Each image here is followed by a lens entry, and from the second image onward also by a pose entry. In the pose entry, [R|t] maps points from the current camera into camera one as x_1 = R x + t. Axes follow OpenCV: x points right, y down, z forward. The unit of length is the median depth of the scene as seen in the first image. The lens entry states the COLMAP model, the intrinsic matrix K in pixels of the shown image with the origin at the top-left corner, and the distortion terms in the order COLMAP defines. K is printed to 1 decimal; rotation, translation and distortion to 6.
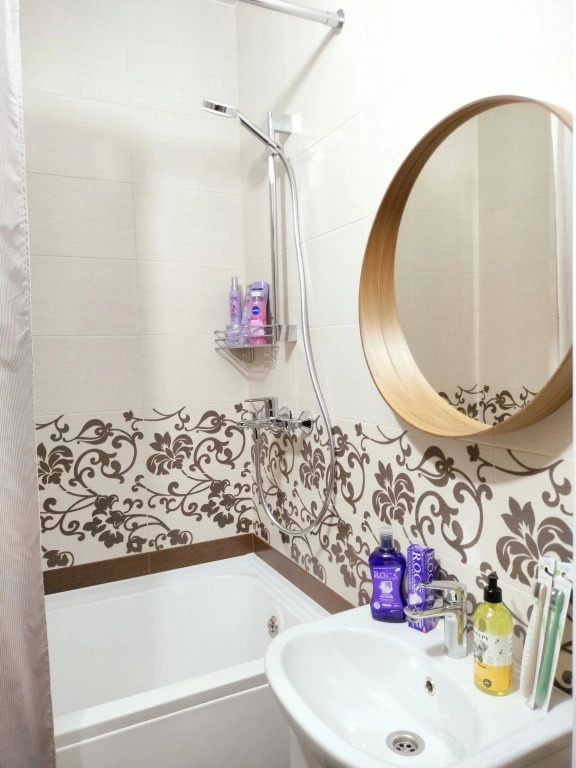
lens RADIAL K [[566.7, 0, 288.0], [0, 566.7, 384.0], [0, 0, 1]] dist [0.048331, -0.003503]
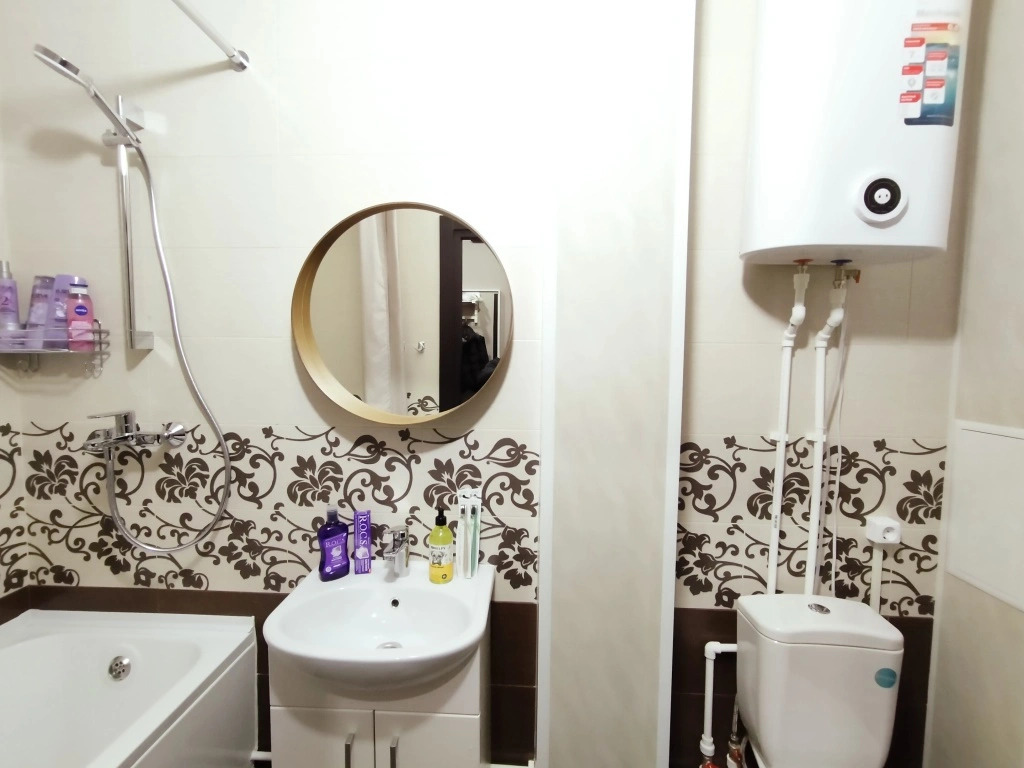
lens RADIAL K [[470.6, 0, 502.7], [0, 470.6, 384.7], [0, 0, 1]] dist [0.002931, 0.001852]
pose [[0.493464, -0.029457, 0.869267, -0.415991], [0.027997, 0.999446, 0.017976, -0.016165], [-0.869315, 0.015466, 0.494016, 0.124875]]
